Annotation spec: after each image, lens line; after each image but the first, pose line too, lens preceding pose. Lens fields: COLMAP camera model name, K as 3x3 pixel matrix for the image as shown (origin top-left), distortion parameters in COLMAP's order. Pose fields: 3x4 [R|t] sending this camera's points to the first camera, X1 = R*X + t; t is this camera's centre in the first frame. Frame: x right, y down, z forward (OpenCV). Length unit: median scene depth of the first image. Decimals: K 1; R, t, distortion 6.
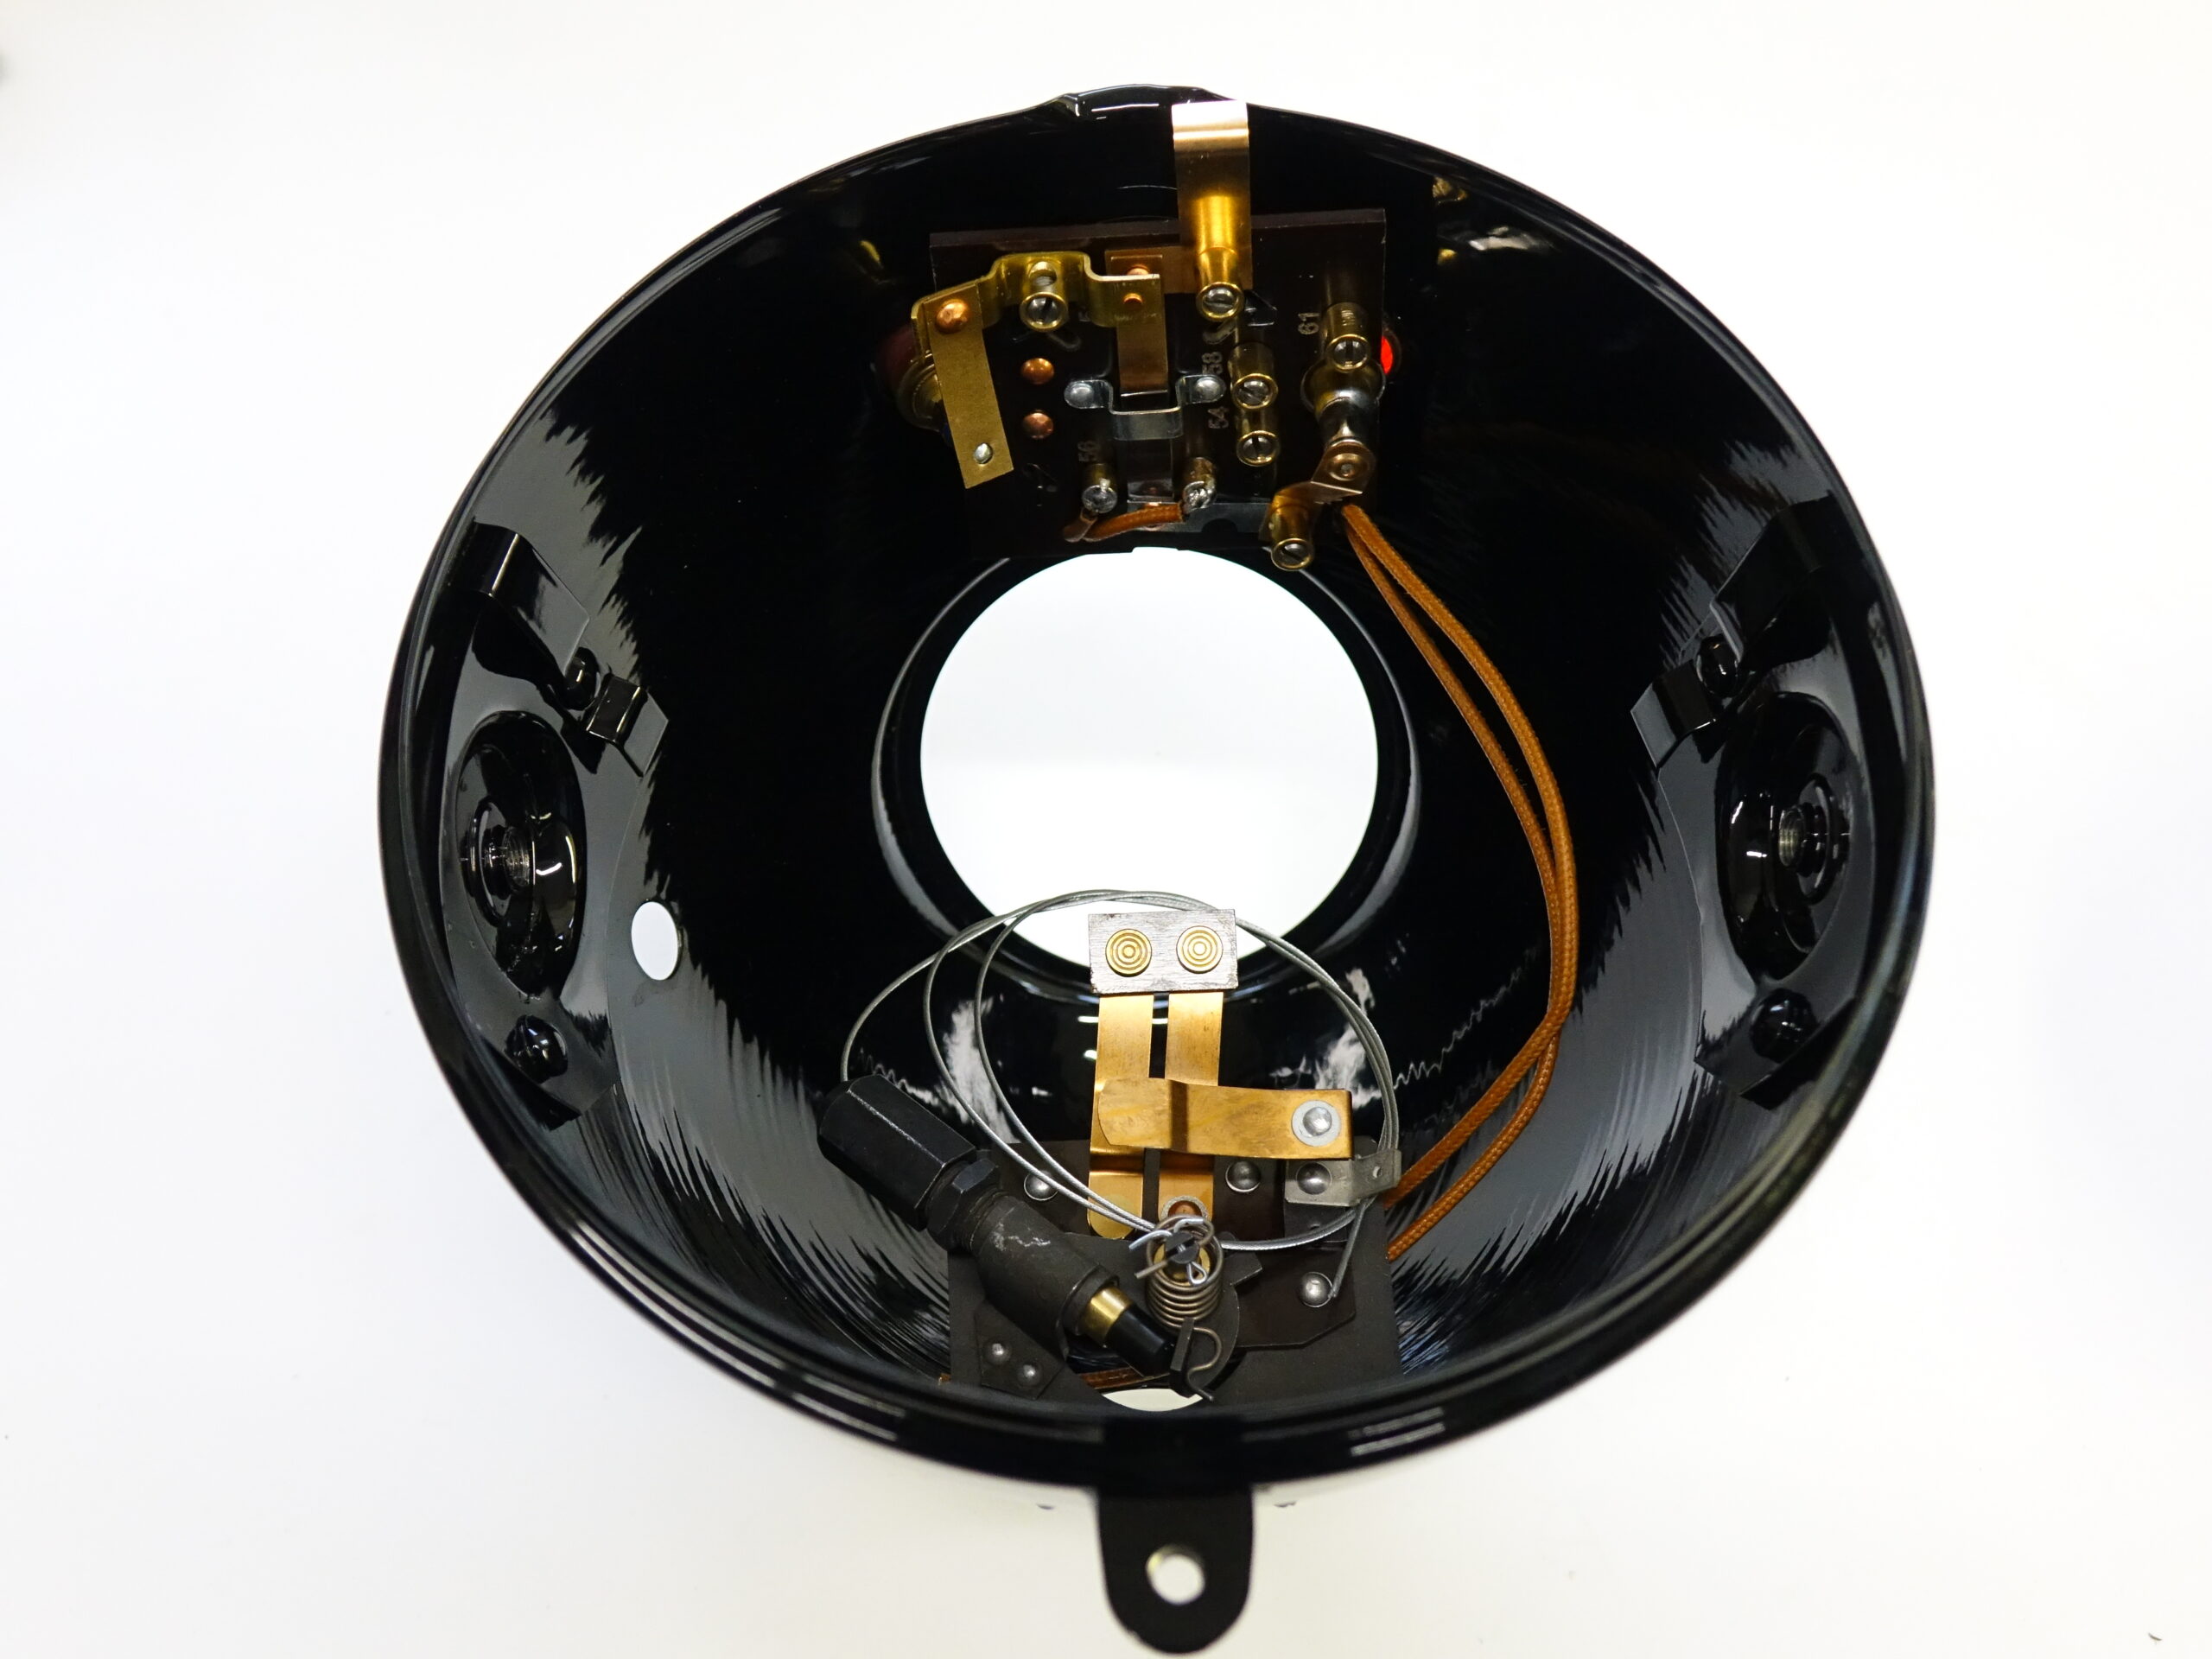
lens RADIAL K [[2124.7, 0, 1100.4], [0, 2124.7, 830.5], [0, 0, 1]] dist [-0.013424, 0.000000]
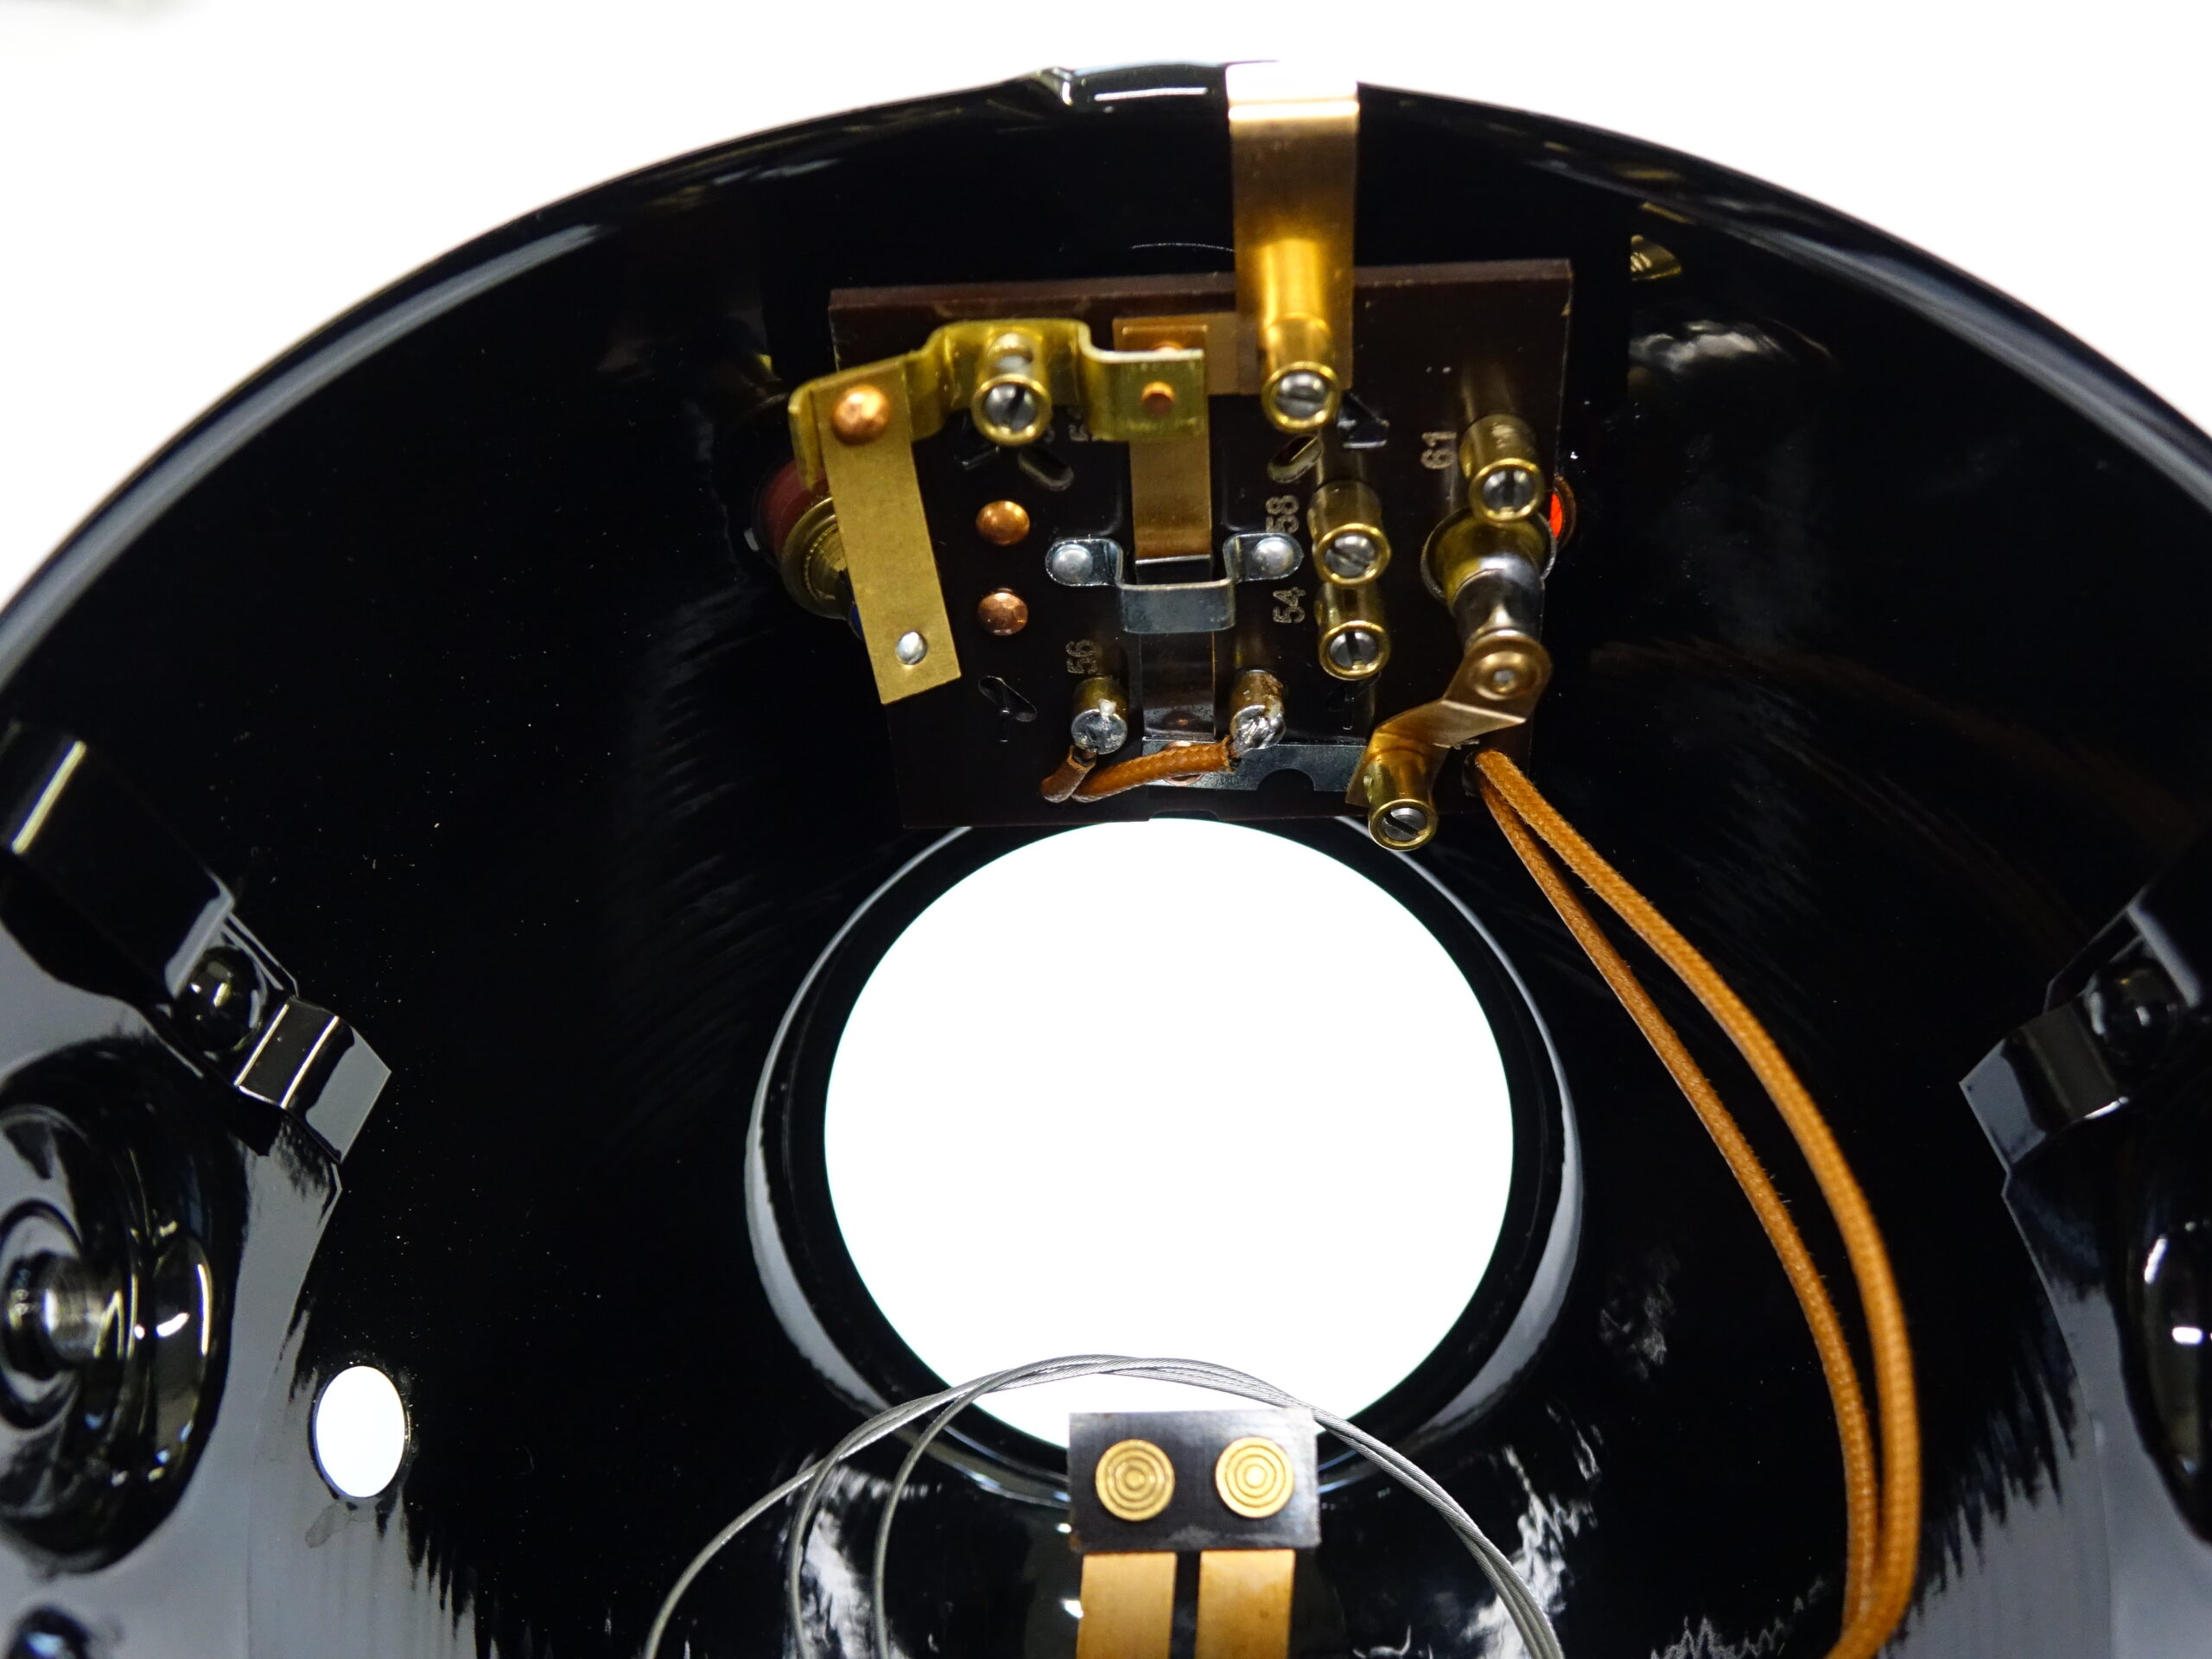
lens RADIAL K [[2124.7, 0, 1102.1], [0, 2124.7, 829.5], [0, 0, 1]] dist [-0.013424, 0.000000]
pose [[0.999856, 0.016679, -0.003141, 0.003200], [-0.016967, 0.986942, -0.160182, -0.027397], [0.000428, 0.160212, 0.987083, 0.400580]]
